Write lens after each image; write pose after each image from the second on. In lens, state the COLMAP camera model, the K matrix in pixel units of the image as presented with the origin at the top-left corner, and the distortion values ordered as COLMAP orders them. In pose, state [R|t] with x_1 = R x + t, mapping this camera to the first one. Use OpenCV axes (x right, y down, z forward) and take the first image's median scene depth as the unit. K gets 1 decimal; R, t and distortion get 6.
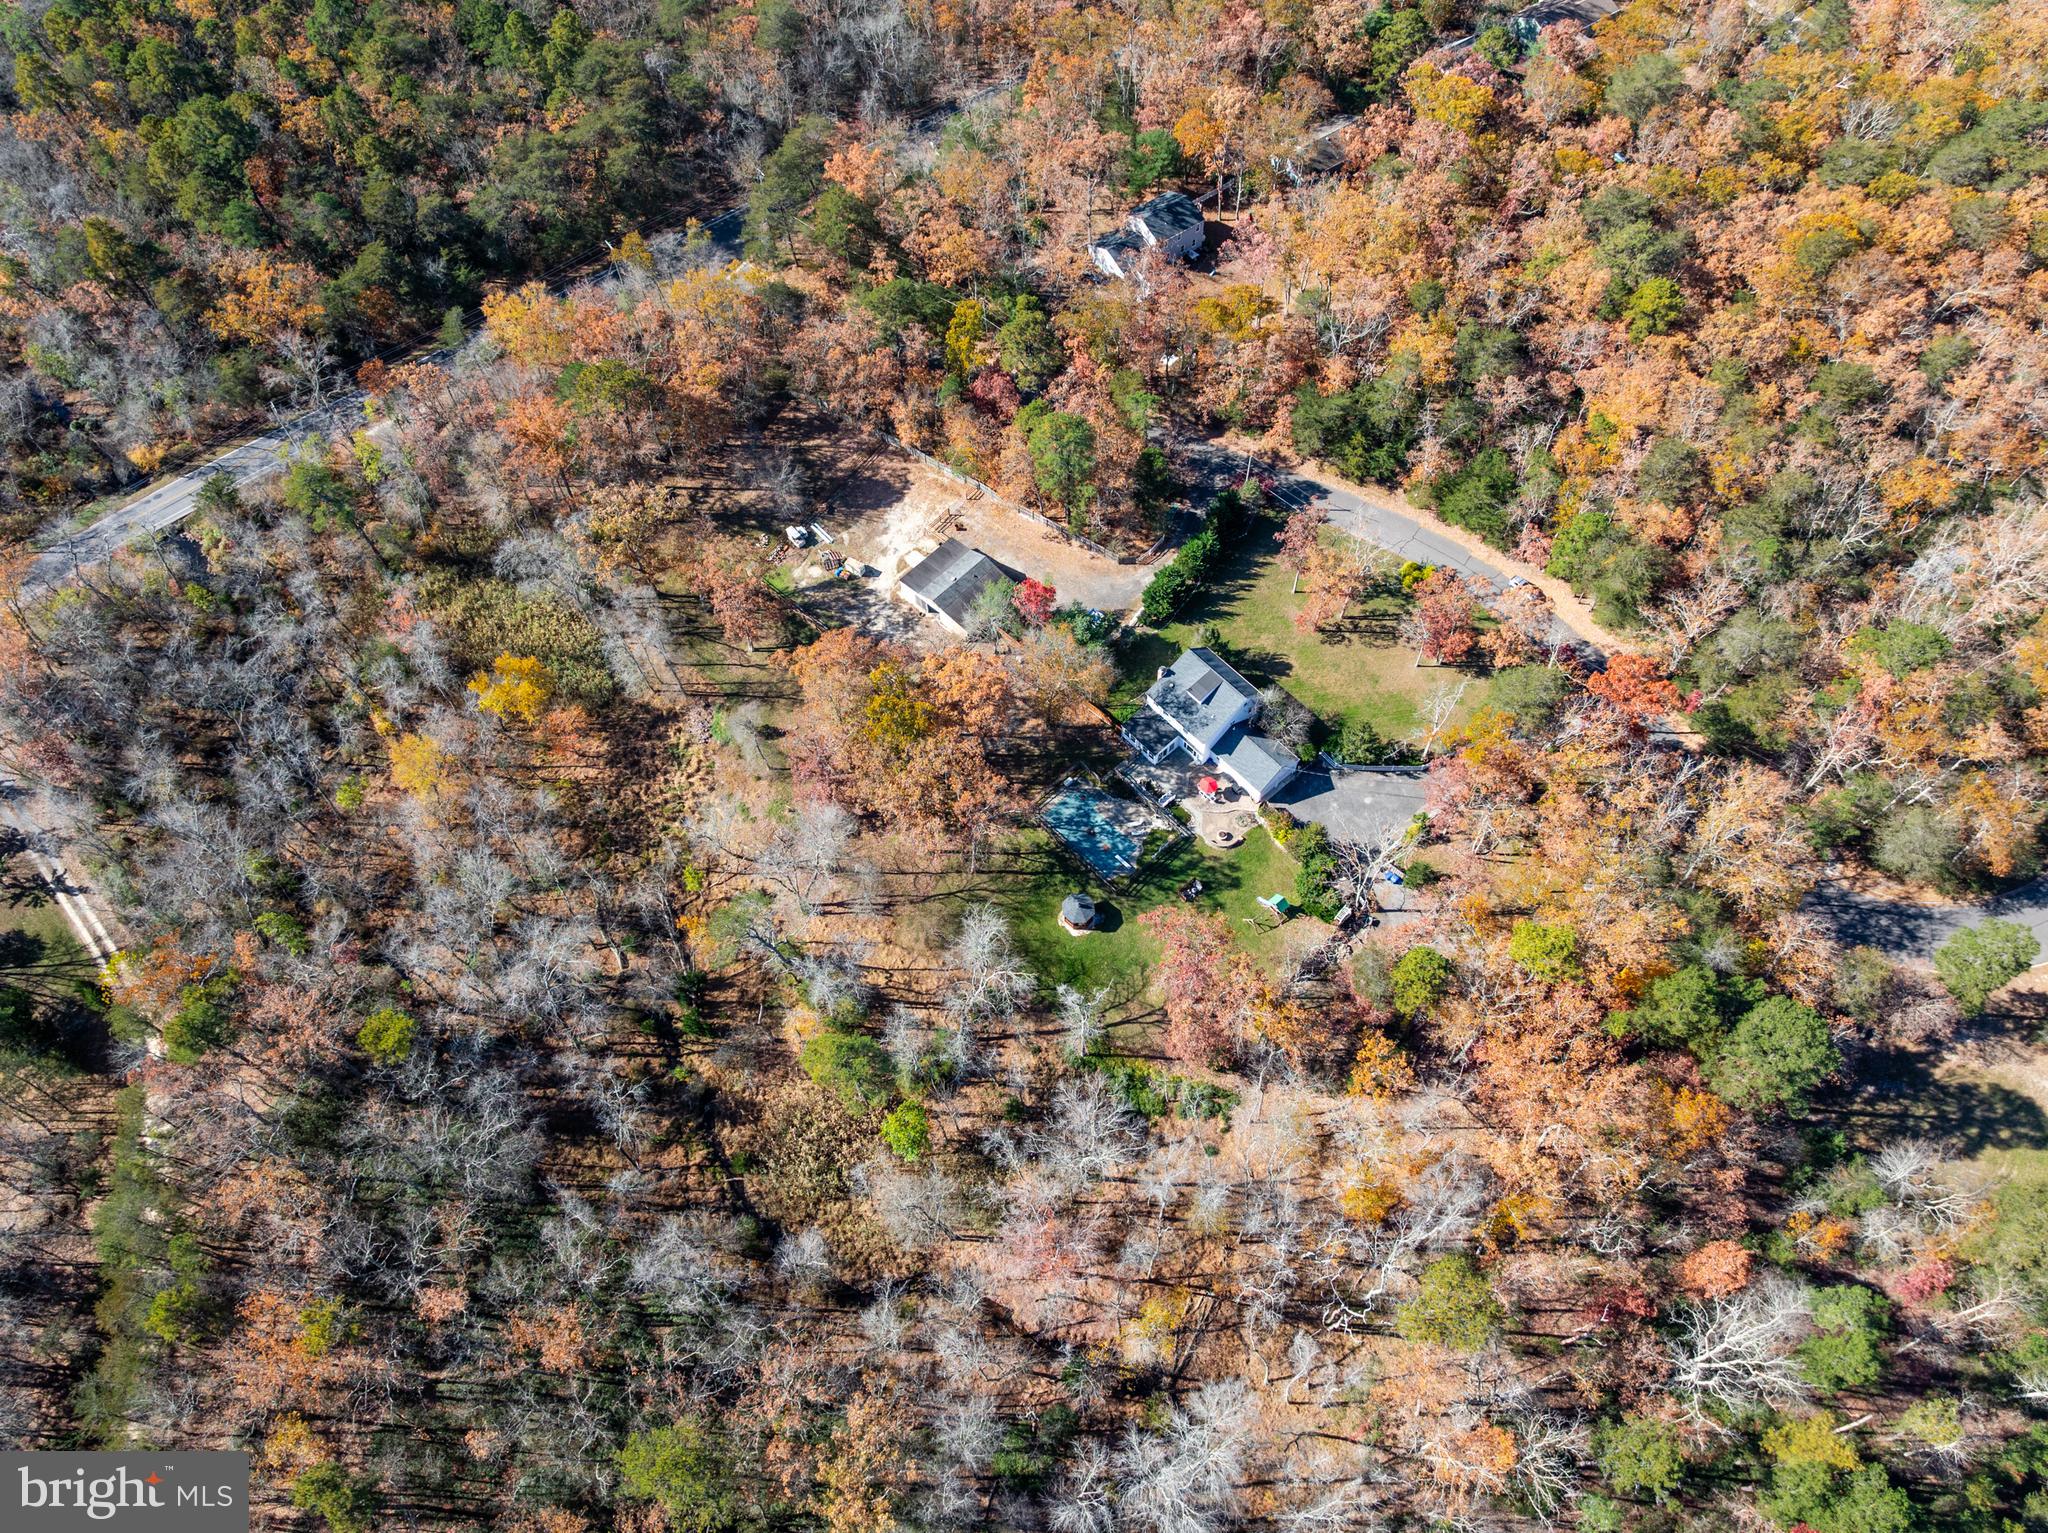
lens RADIAL K [[1423.2, 0, 1023.6], [0, 1423.2, 769.7], [0, 0, 1]] dist [-0.032771, -0.009035]
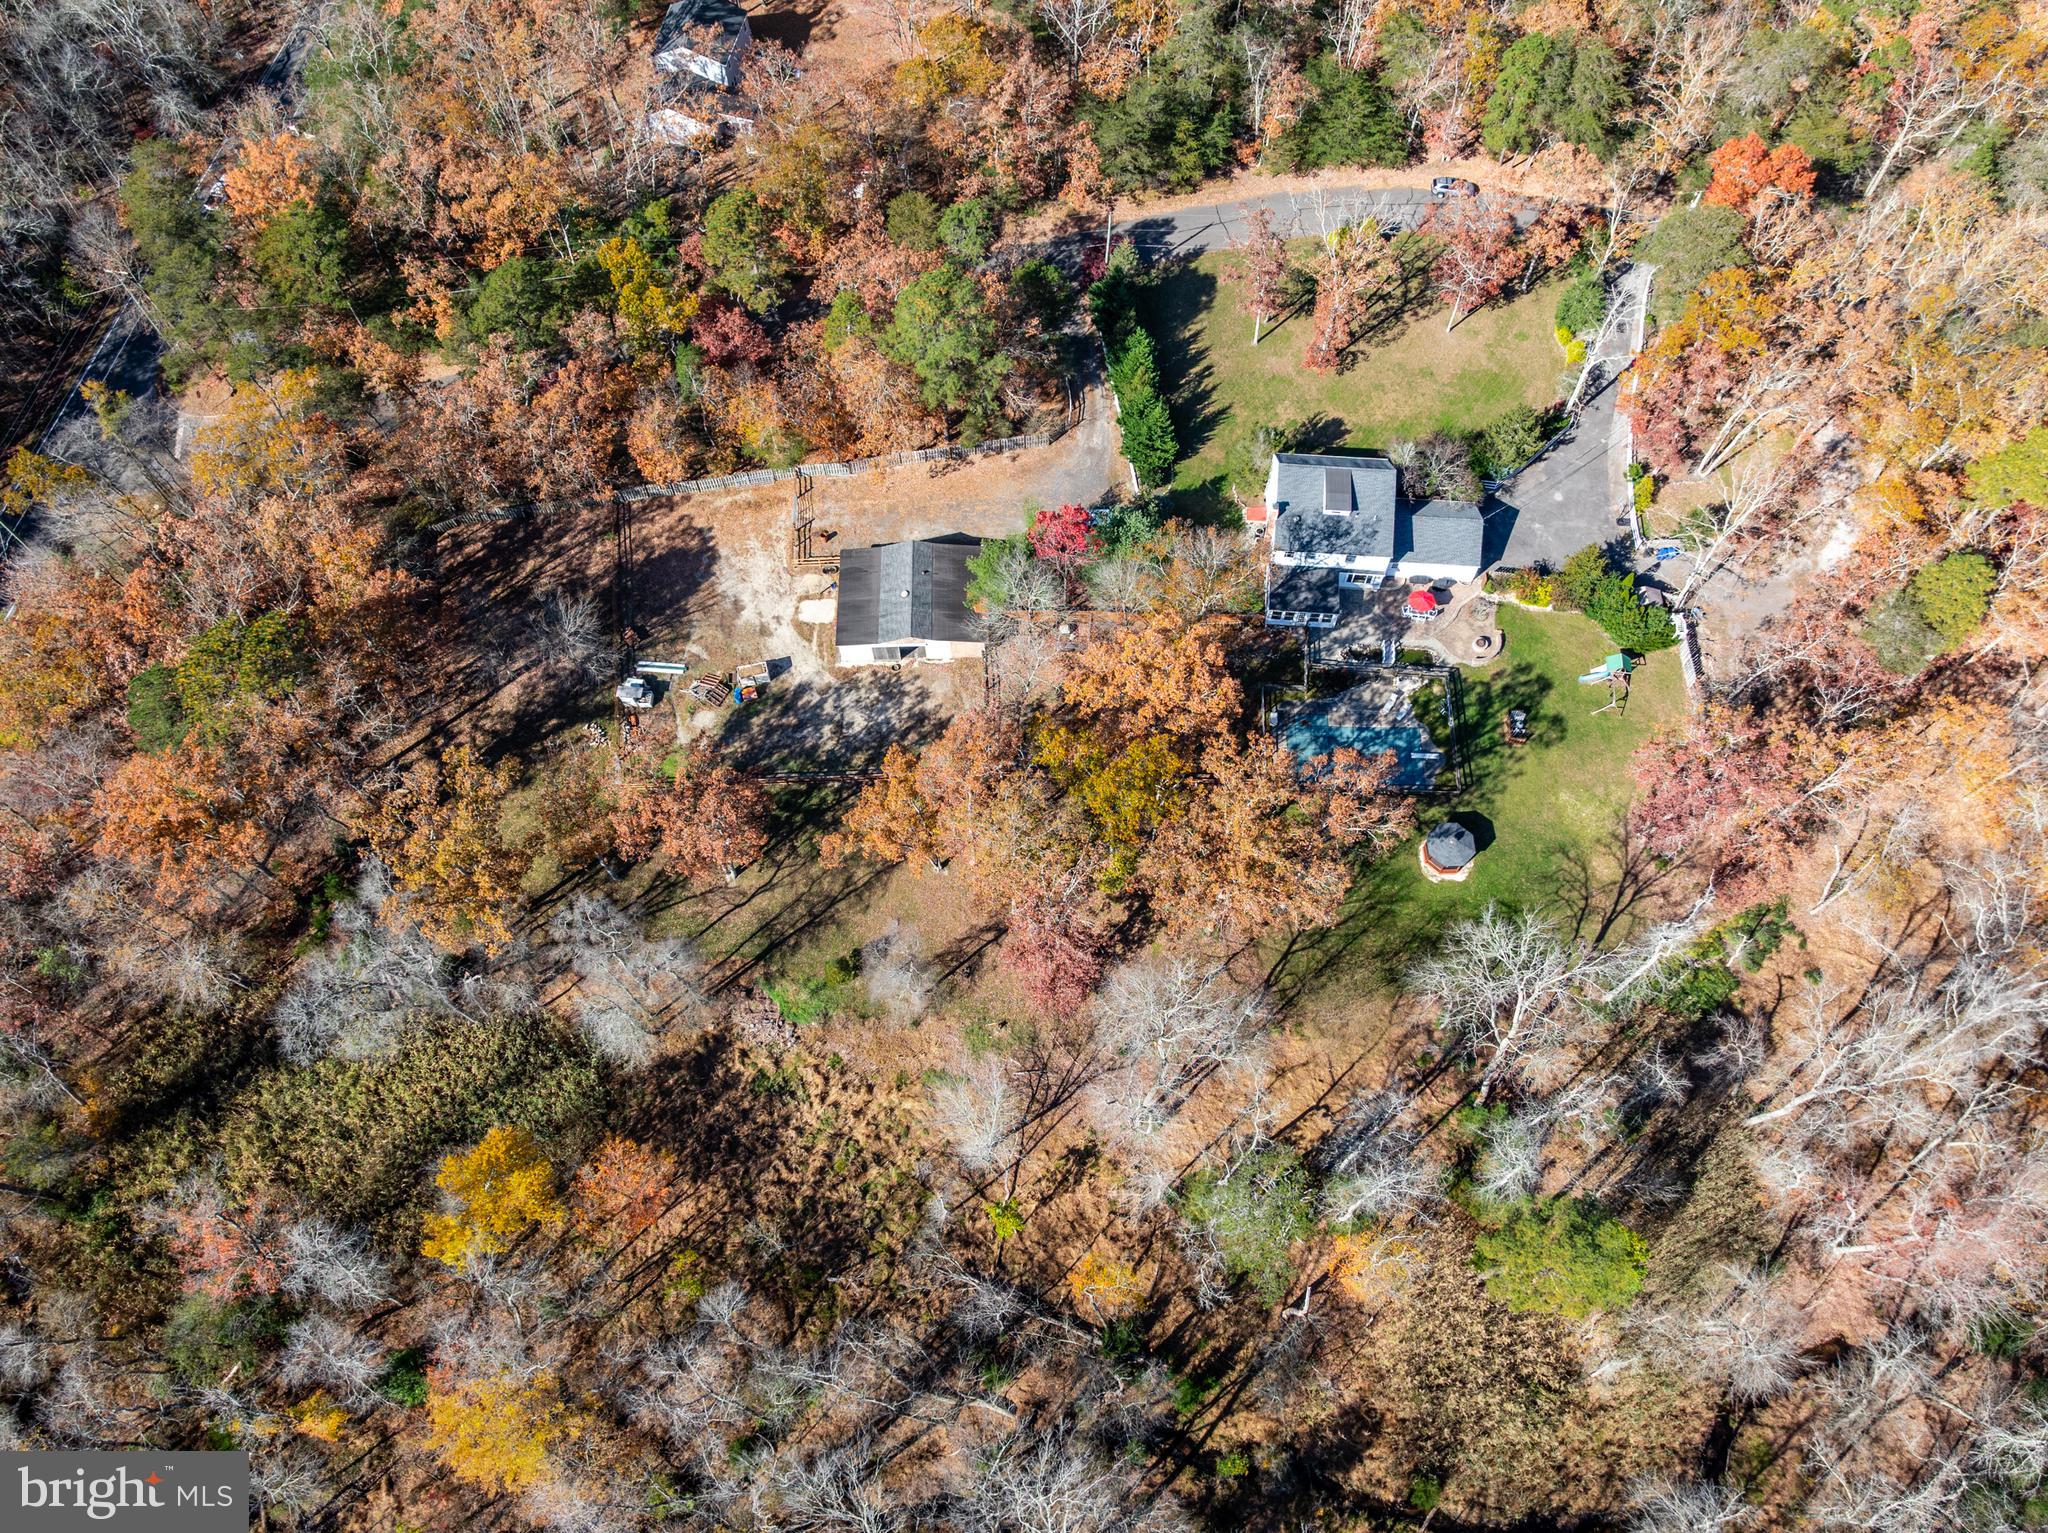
lens RADIAL K [[1423.2, 0, 1022.7], [0, 1423.2, 765.1], [0, 0, 1]] dist [-0.032771, -0.009035]
pose [[0.718839, -0.614538, 0.324982, -0.287727], [0.597872, 0.785040, 0.162051, -0.155290], [-0.354711, 0.077809, 0.931733, 0.405846]]
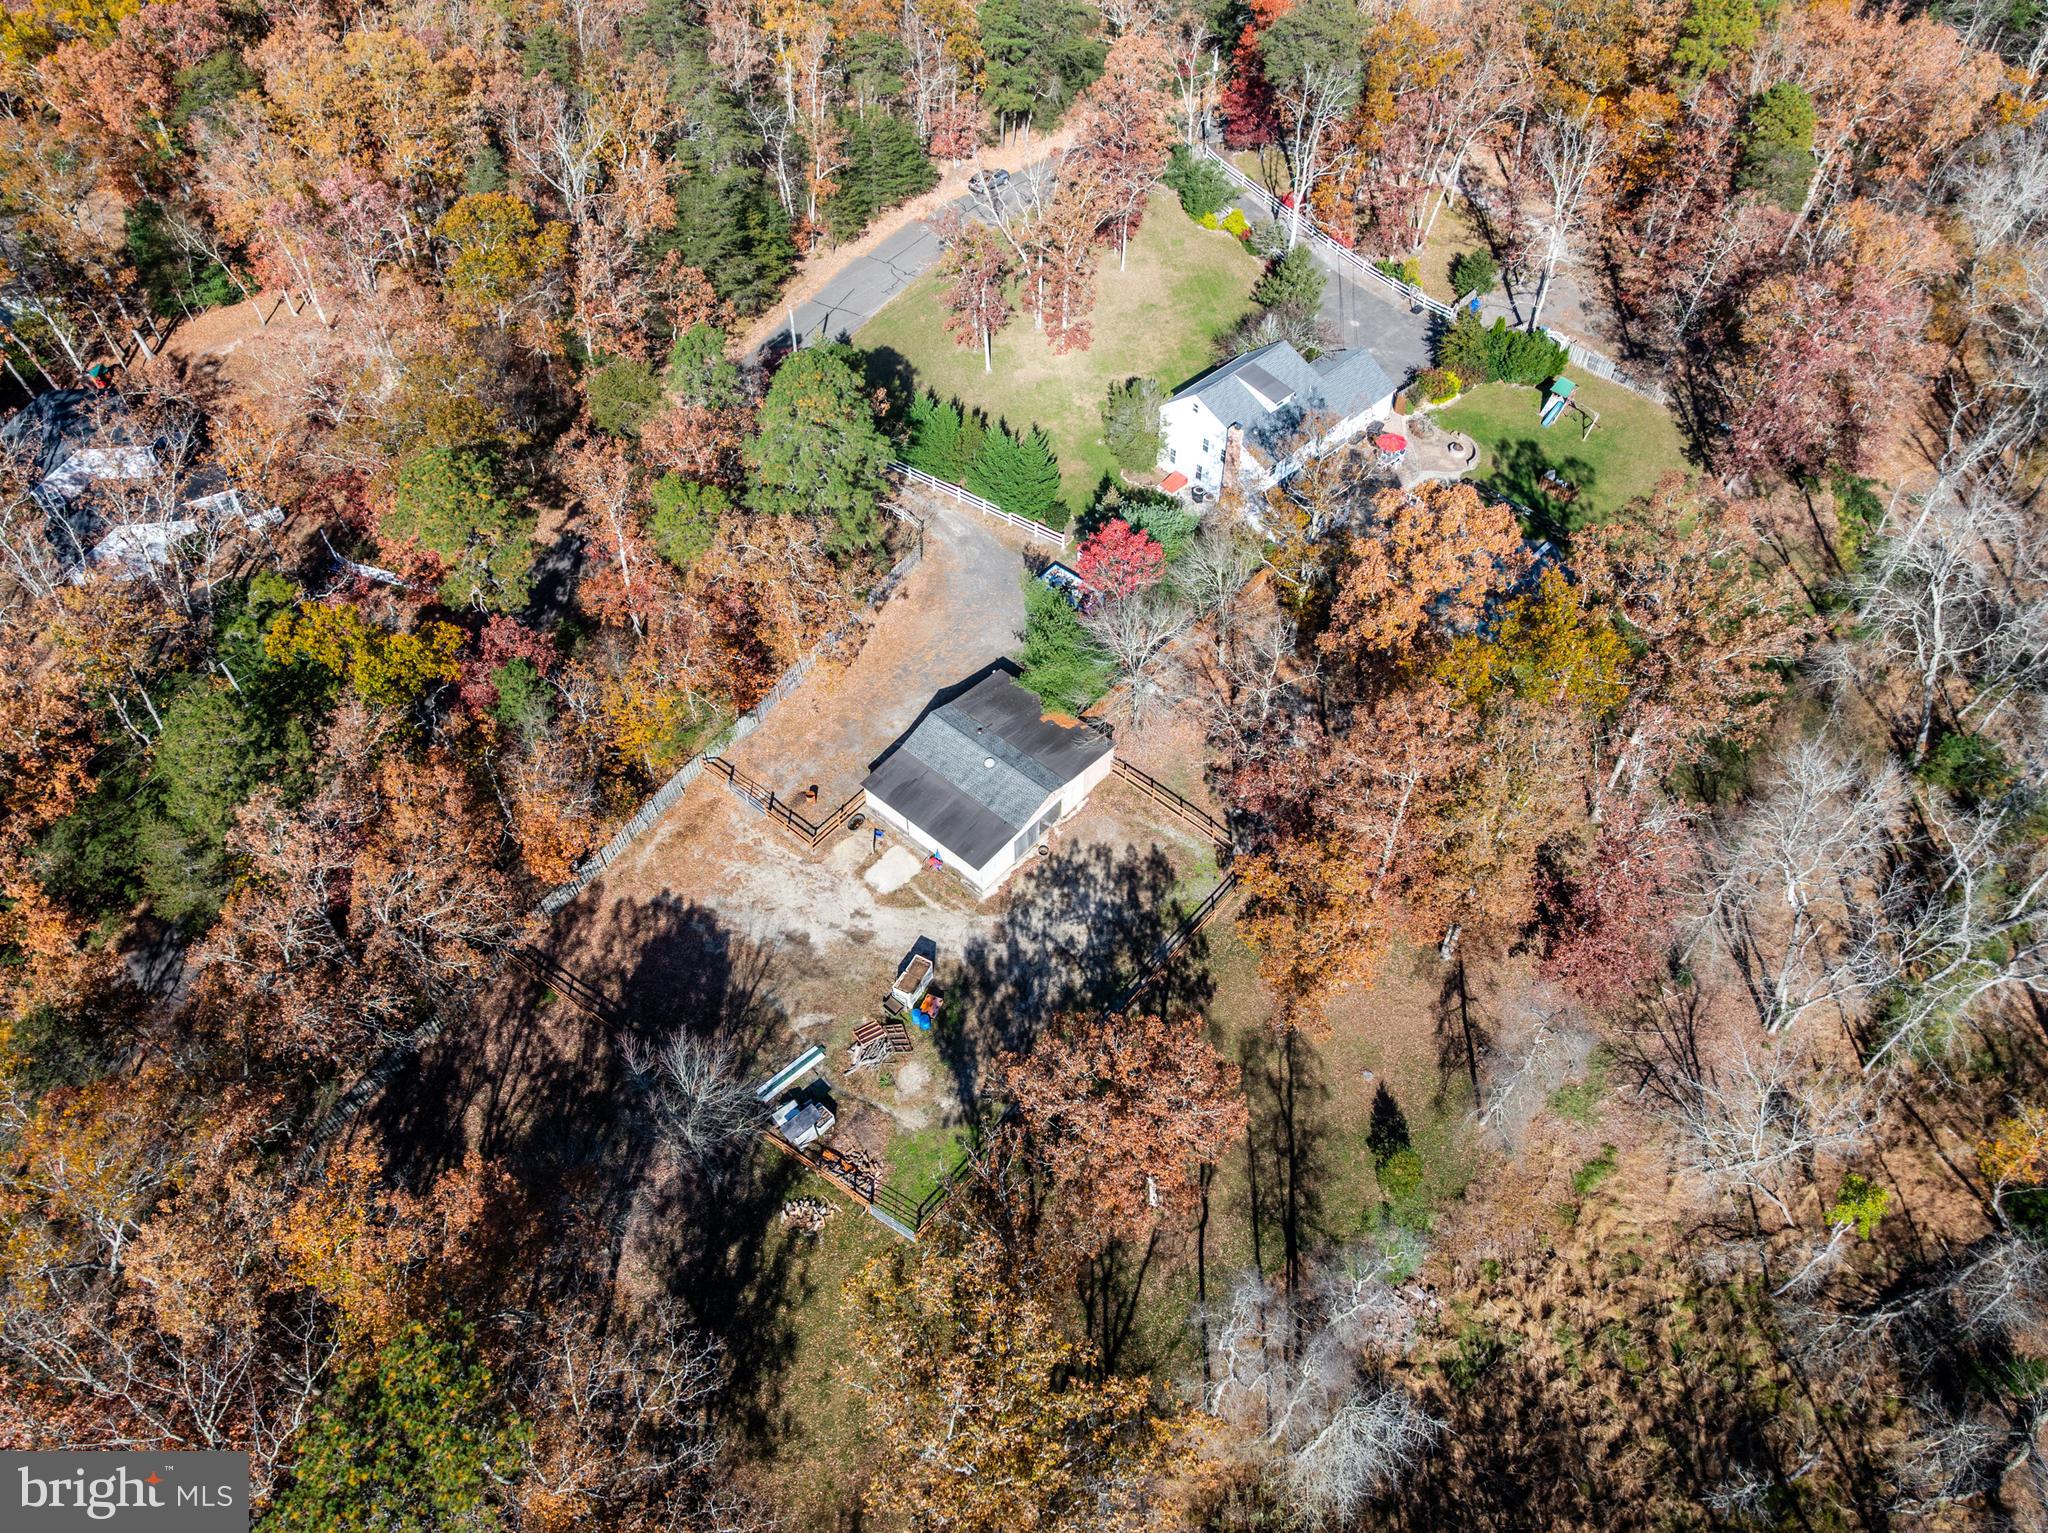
lens RADIAL K [[1423.2, 0, 1022.9], [0, 1423.2, 770.2], [0, 0, 1]] dist [-0.032771, -0.009035]
pose [[-0.027384, -0.761272, 0.647854, -0.377702], [0.864610, 0.307233, 0.397565, -0.330231], [-0.501698, 0.571027, 0.649790, 0.736873]]
